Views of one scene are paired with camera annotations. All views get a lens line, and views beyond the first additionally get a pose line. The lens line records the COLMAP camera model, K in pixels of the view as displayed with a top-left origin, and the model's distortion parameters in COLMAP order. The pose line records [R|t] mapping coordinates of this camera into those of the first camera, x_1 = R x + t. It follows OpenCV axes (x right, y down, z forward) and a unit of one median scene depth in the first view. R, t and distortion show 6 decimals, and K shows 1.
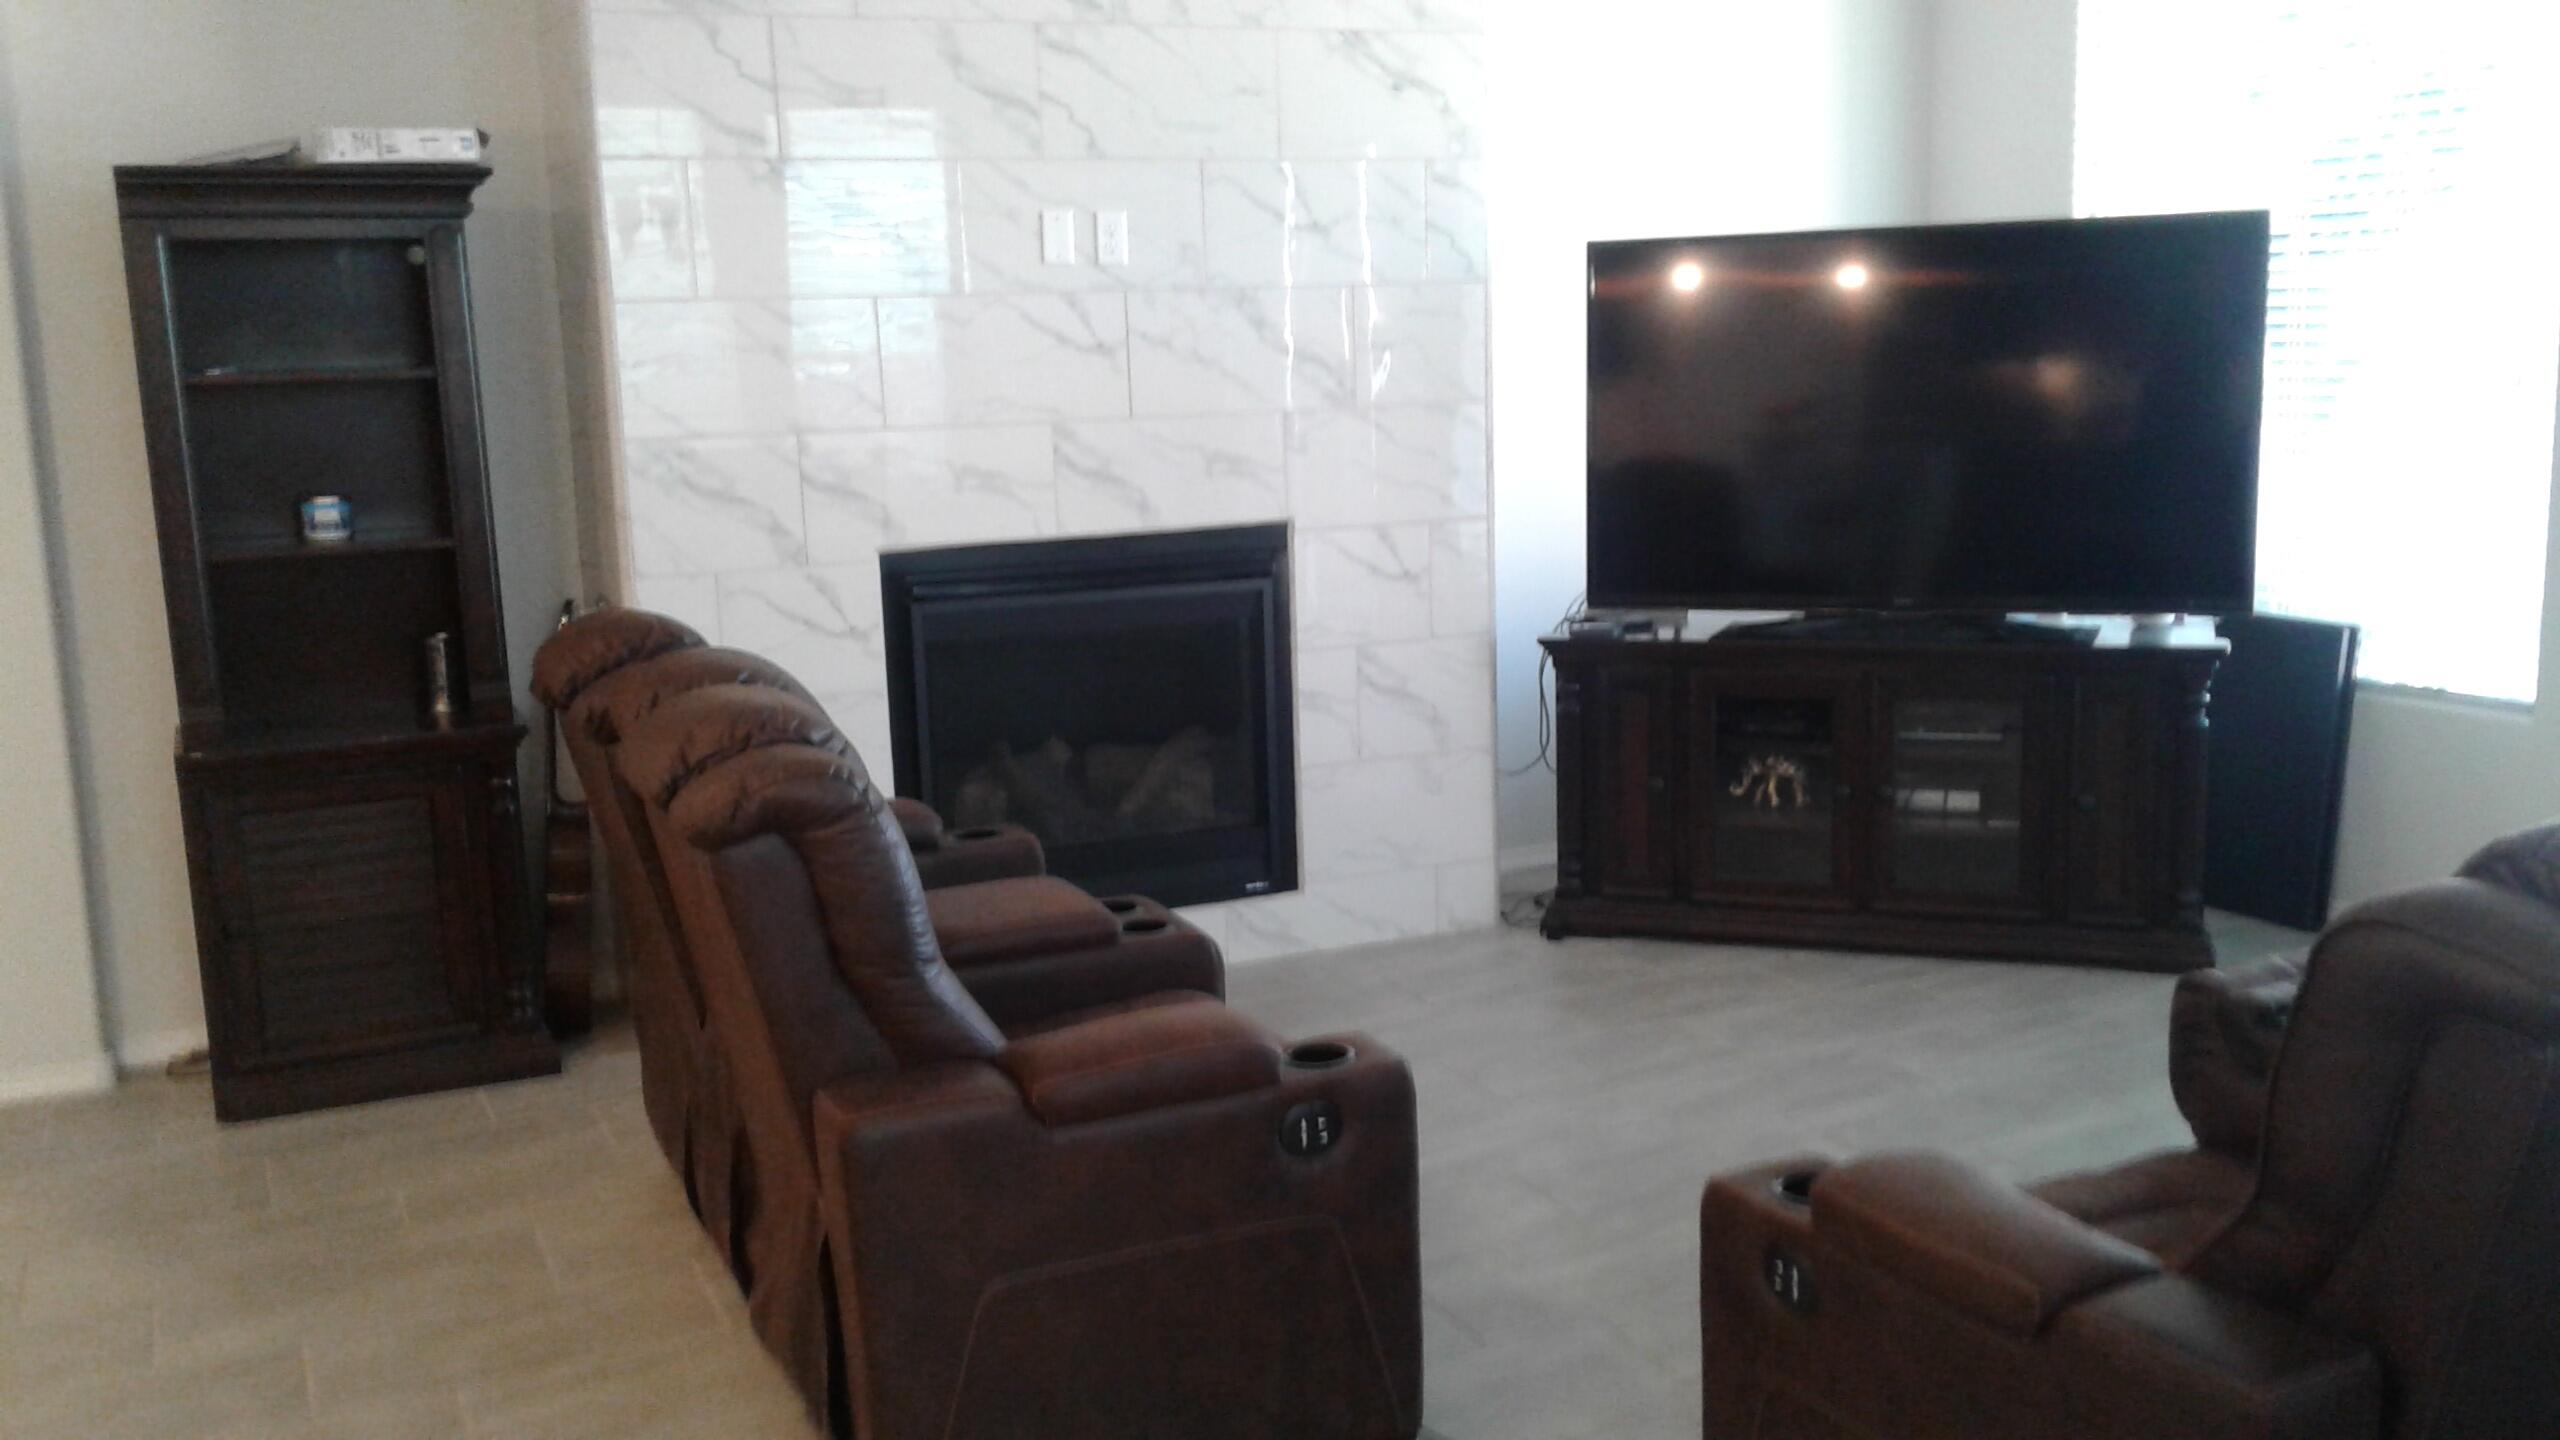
lens RADIAL K [[2307.6, 0, 1303.6], [0, 2307.6, 771.8], [0, 0, 1]] dist [0.089634, -0.128085]
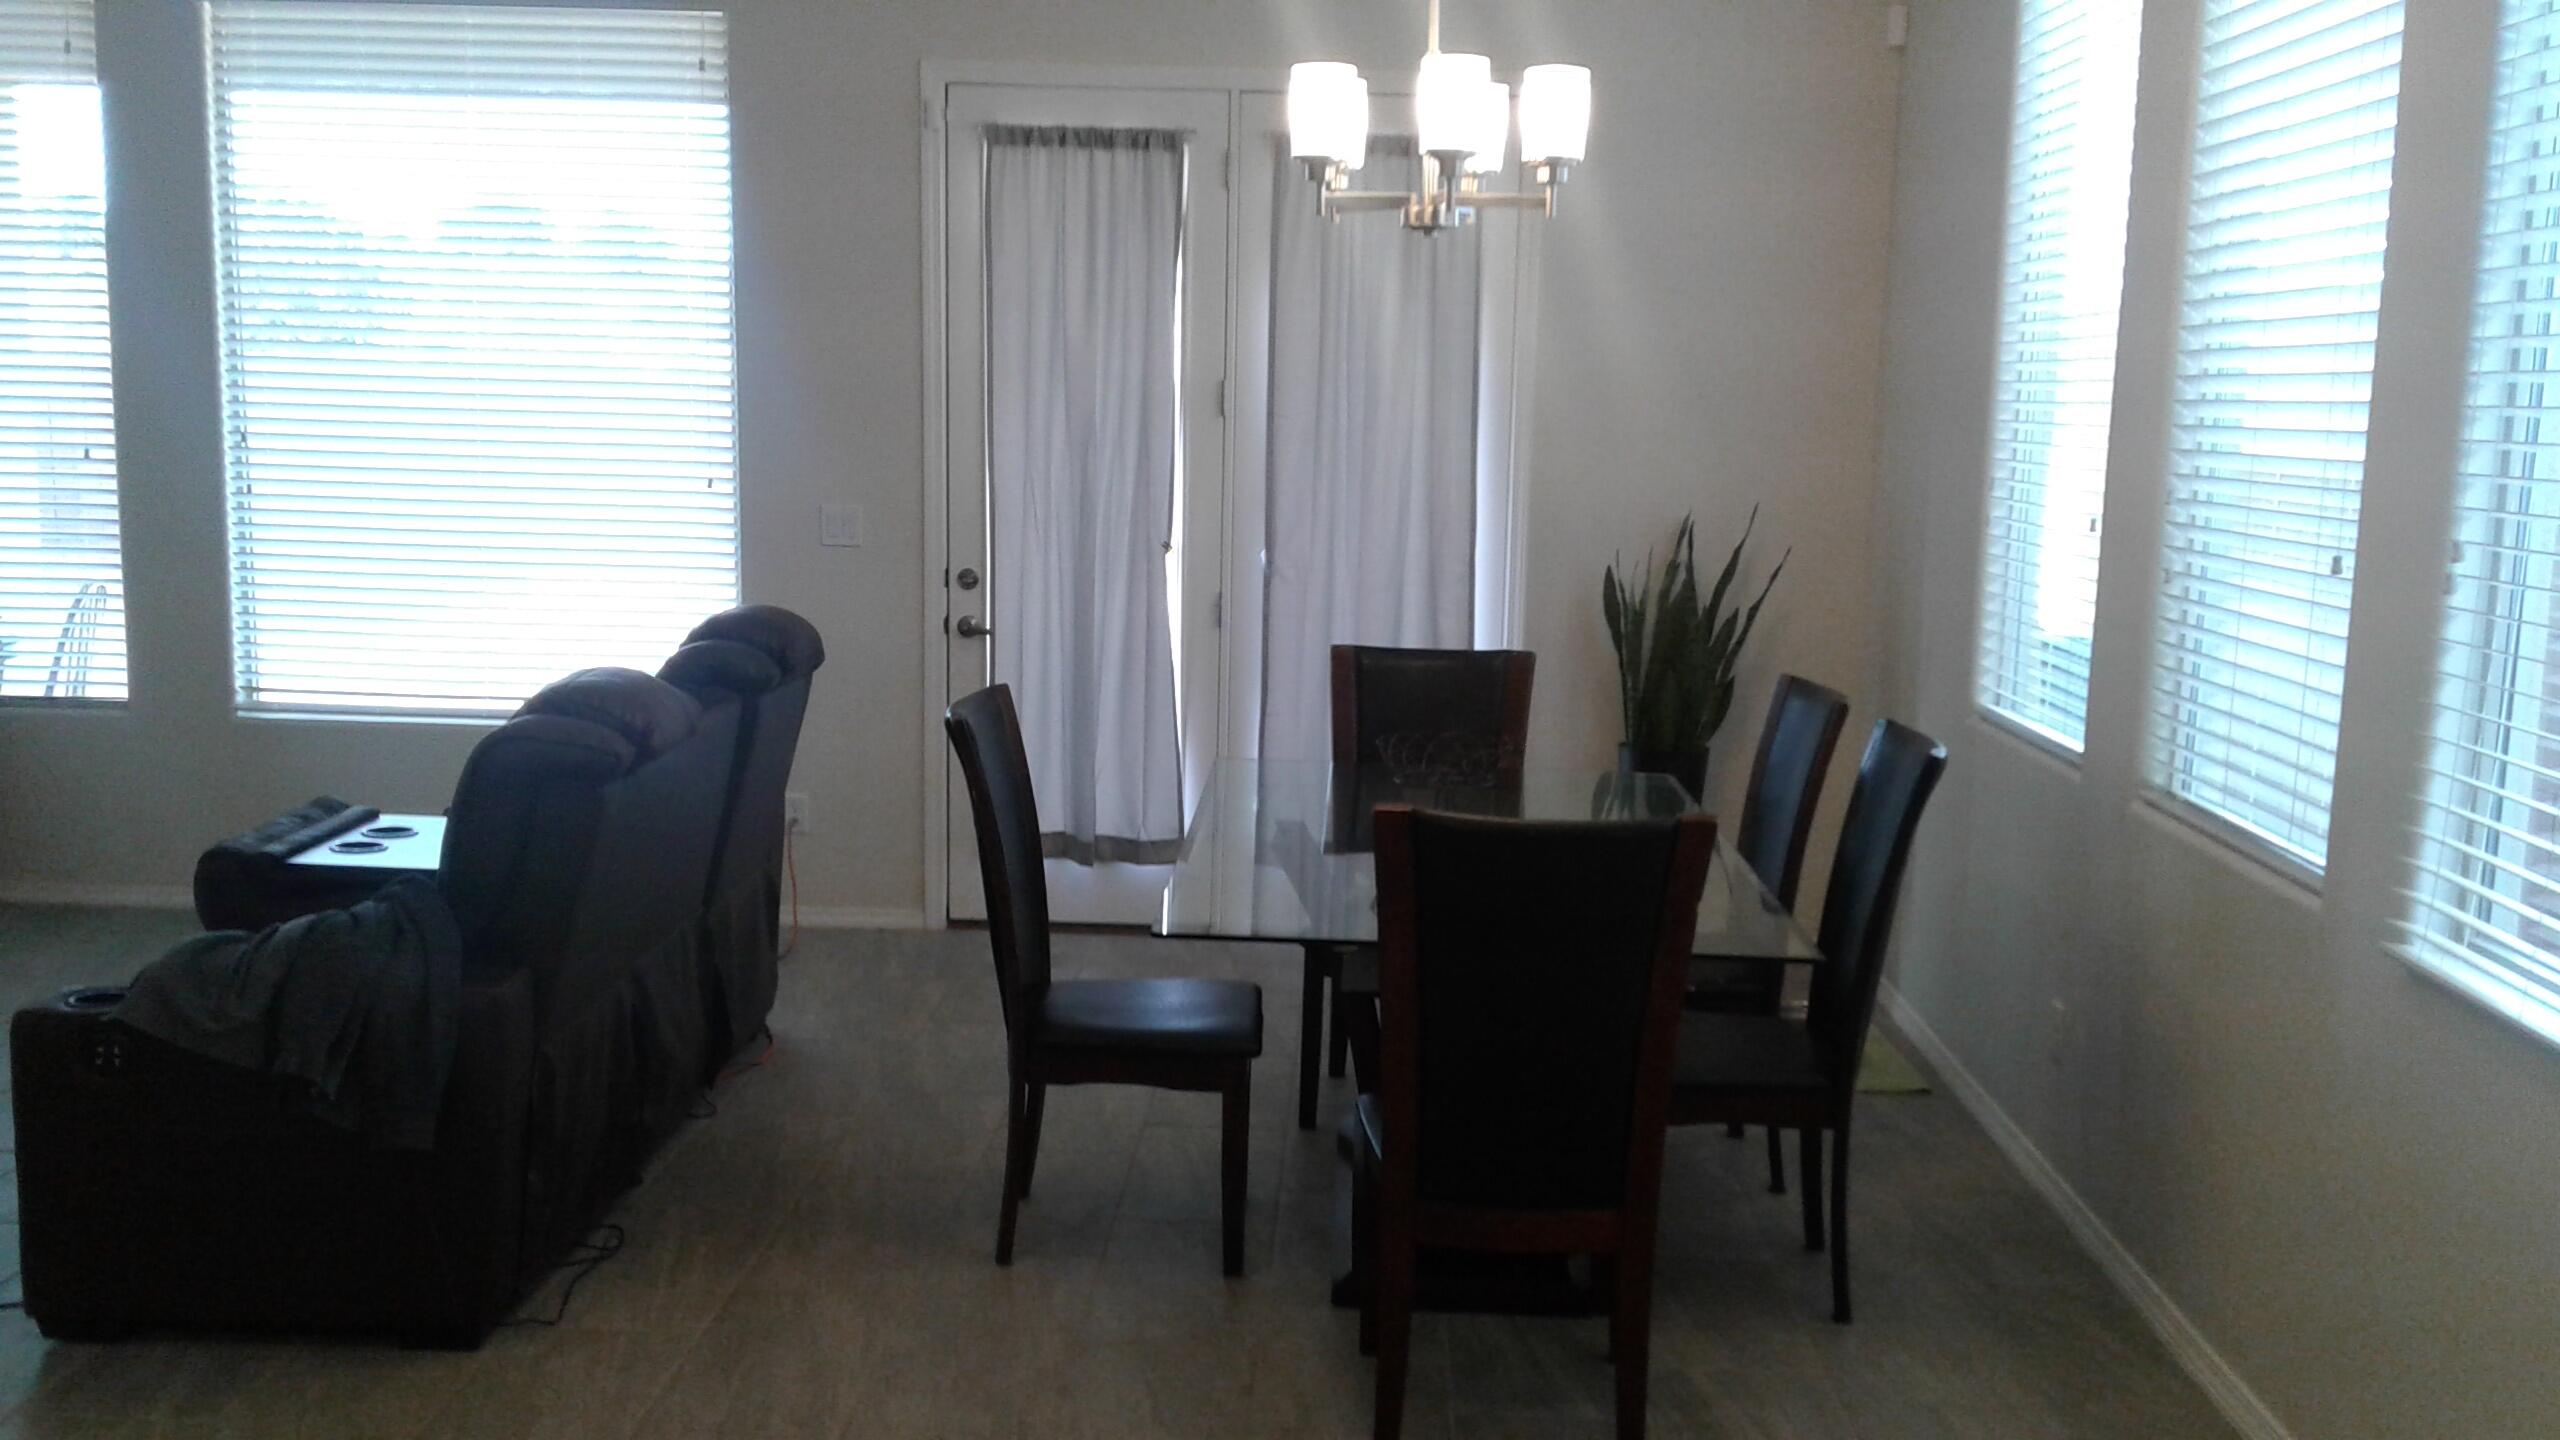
lens RADIAL K [[2307.6, 0, 1258.4], [0, 2307.6, 802.4], [0, 0, 1]] dist [0.089634, -0.128085]
pose [[0.454151, -0.115671, 0.883384, -0.352379], [0.131192, 0.989409, 0.062108, 0.029851], [-0.881213, 0.087687, 0.464516, -0.159880]]
